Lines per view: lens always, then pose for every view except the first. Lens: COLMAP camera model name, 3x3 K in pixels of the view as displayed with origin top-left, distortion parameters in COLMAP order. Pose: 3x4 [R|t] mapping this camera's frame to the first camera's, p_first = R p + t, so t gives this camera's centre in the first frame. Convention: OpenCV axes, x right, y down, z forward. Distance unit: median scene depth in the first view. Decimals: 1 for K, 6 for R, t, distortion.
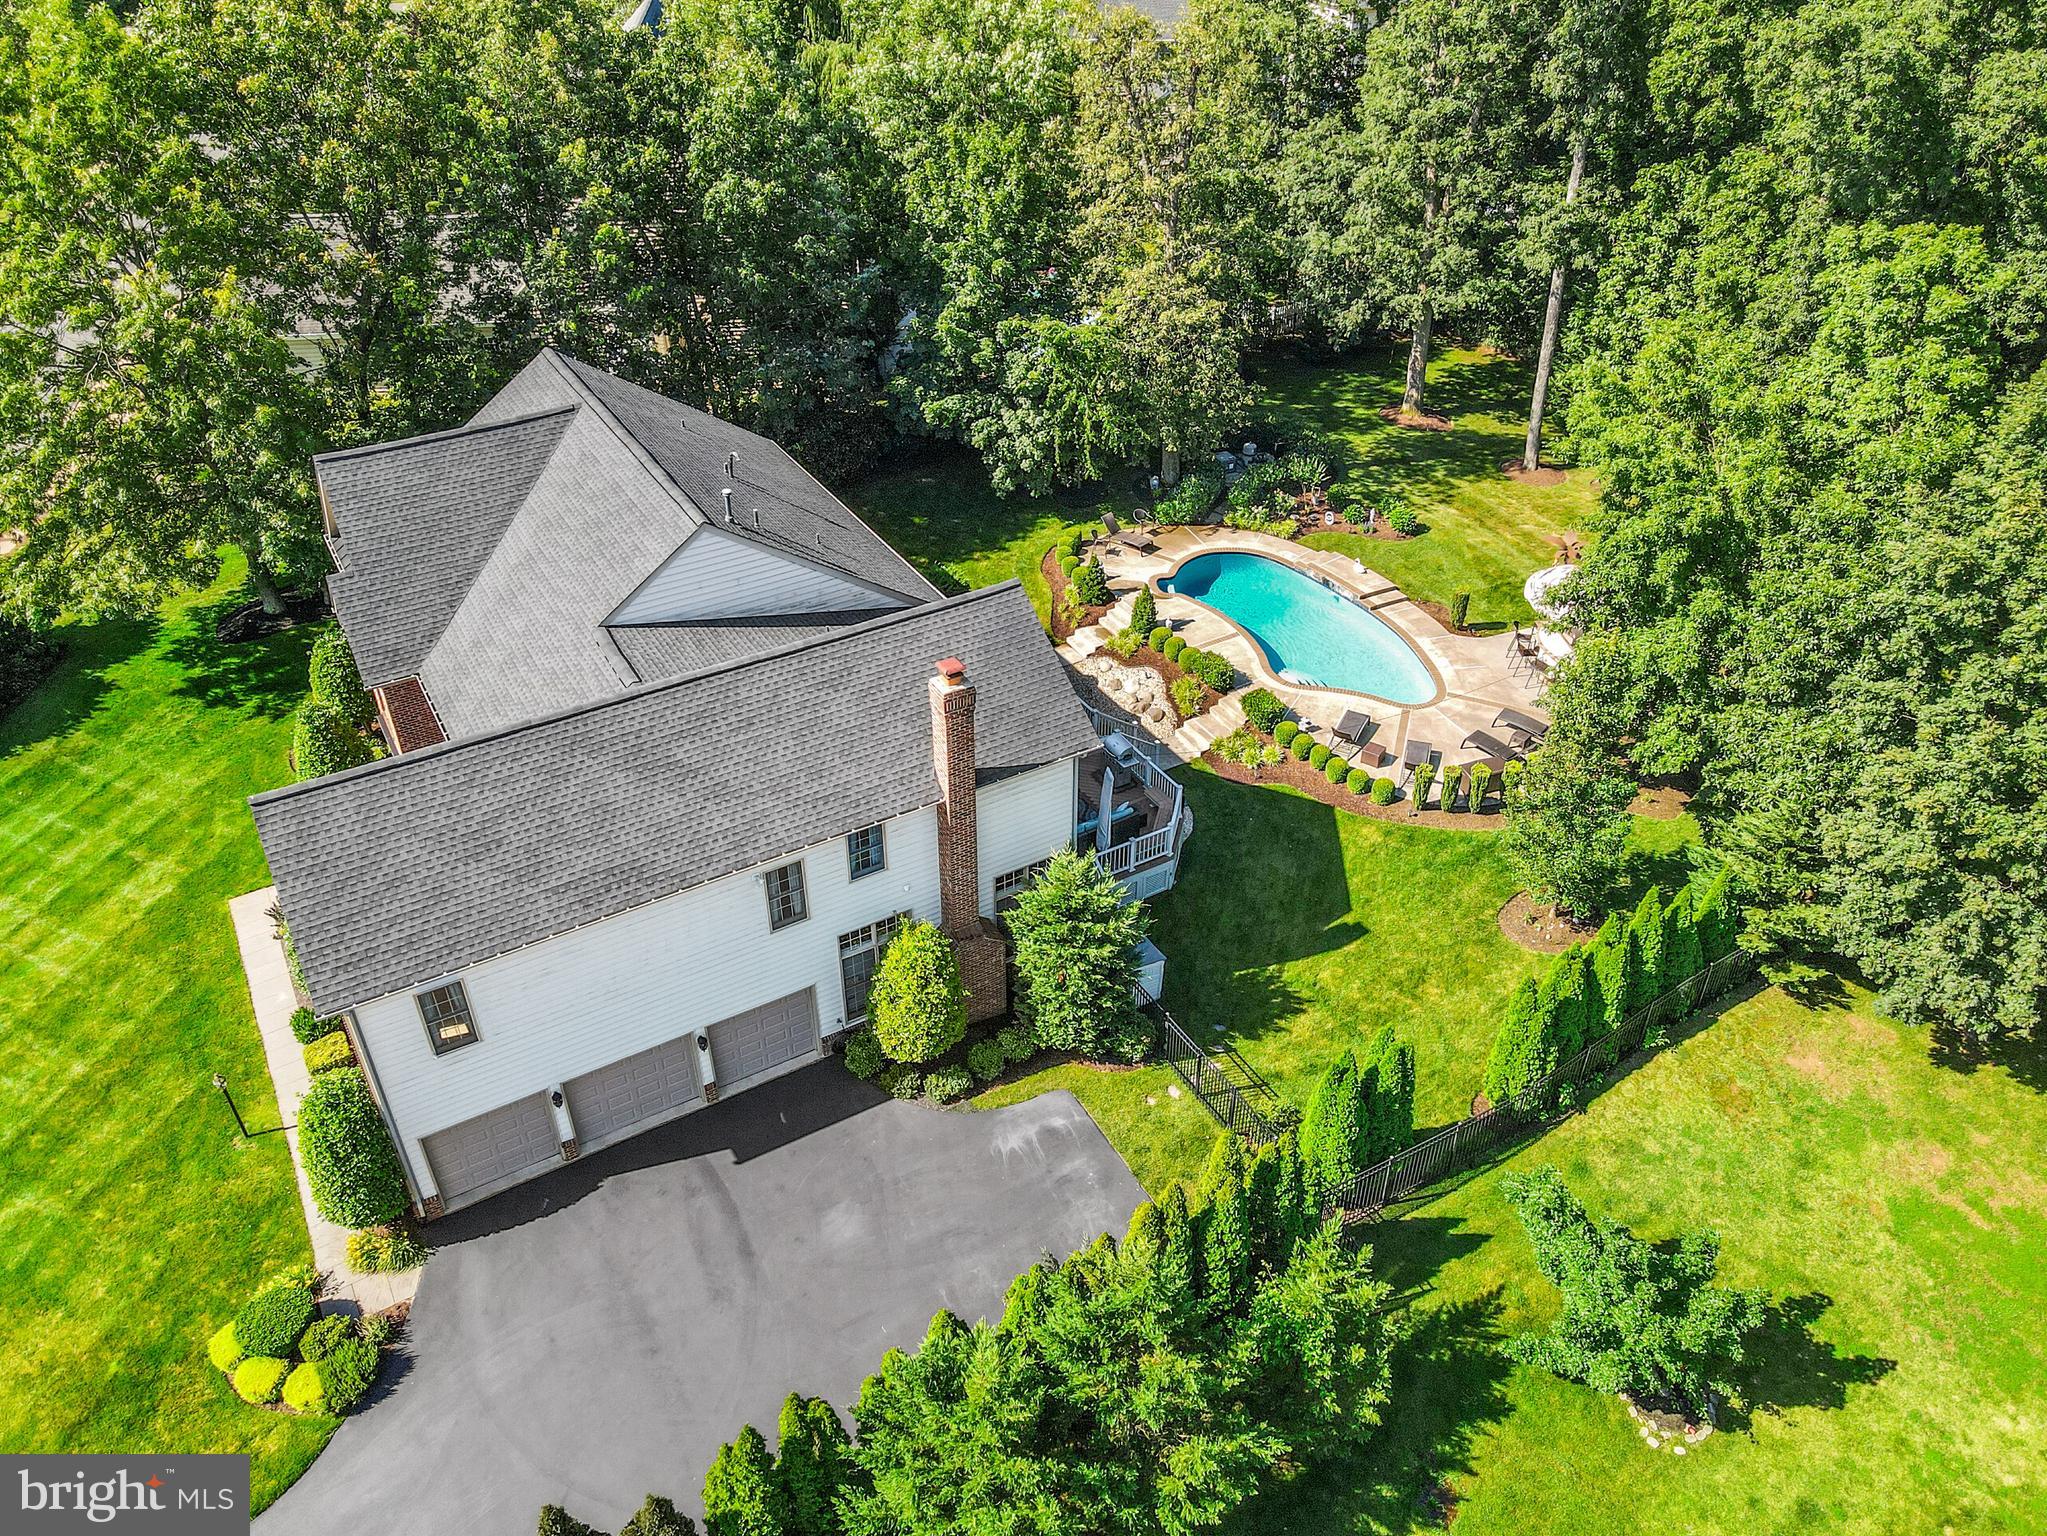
lens RADIAL K [[1489.2, 0, 1019.2], [0, 1489.2, 762.6], [0, 0, 1]] dist [0.004795, 0.008325]
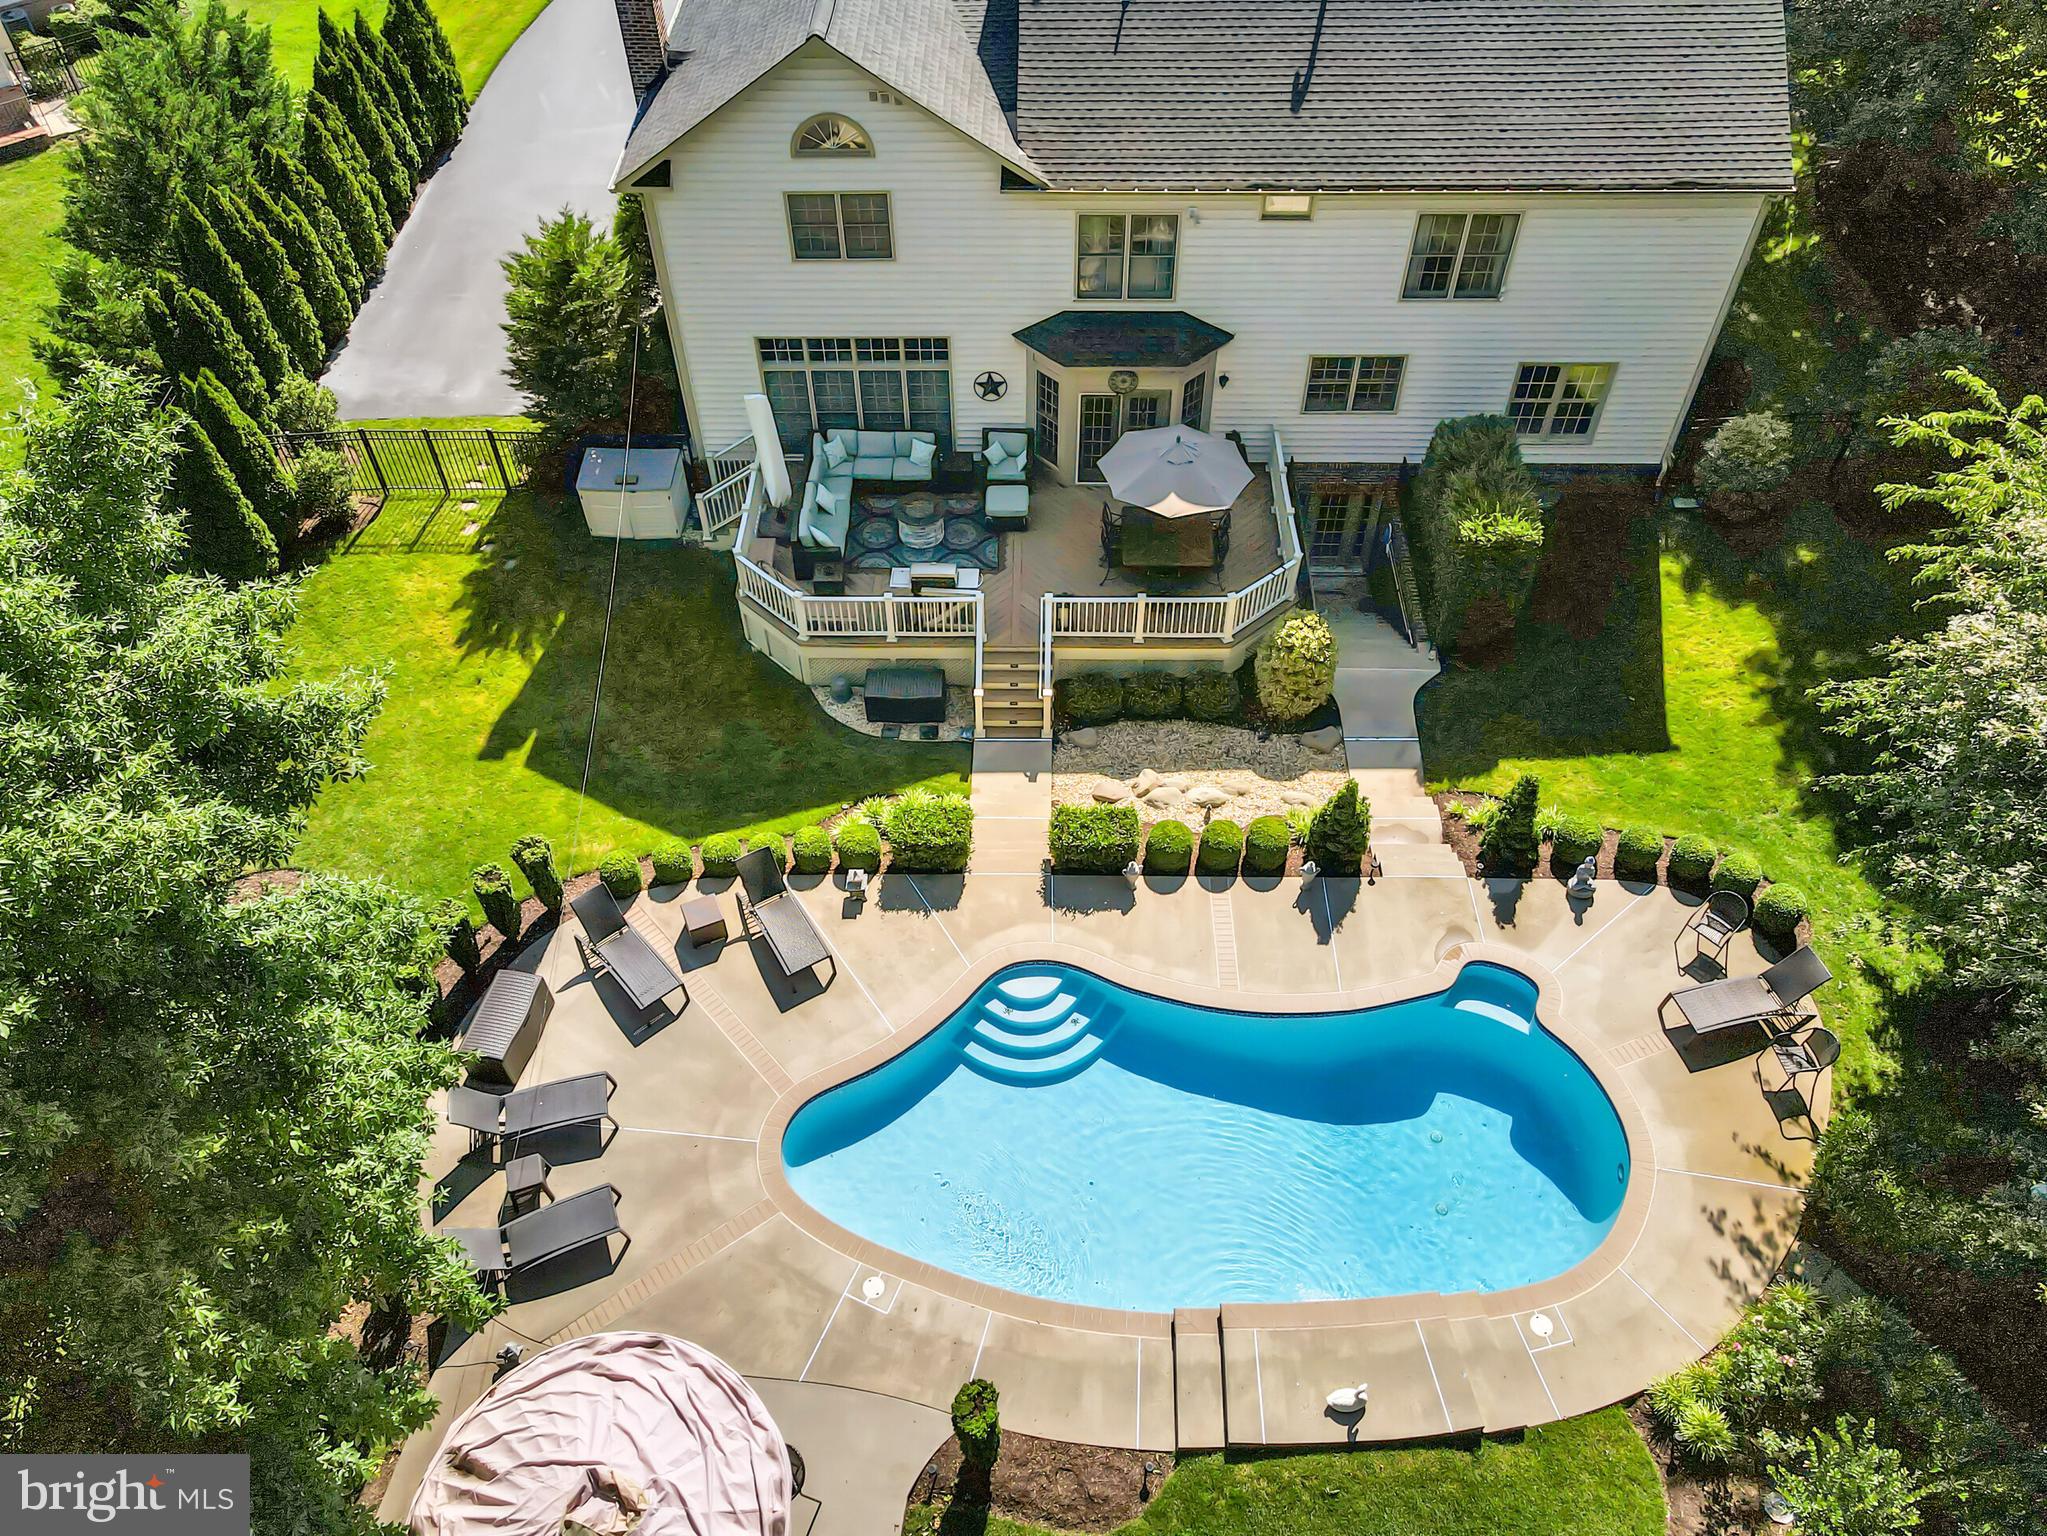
lens RADIAL K [[1489.2, 0, 1019.2], [0, 1489.2, 762.6], [0, 0, 1]] dist [0.004795, 0.008325]
pose [[-0.512768, 0.650649, -0.560112, 0.428107], [-0.490291, 0.313630, 0.813173, -0.486235], [0.704758, 0.691587, 0.158188, 0.940083]]
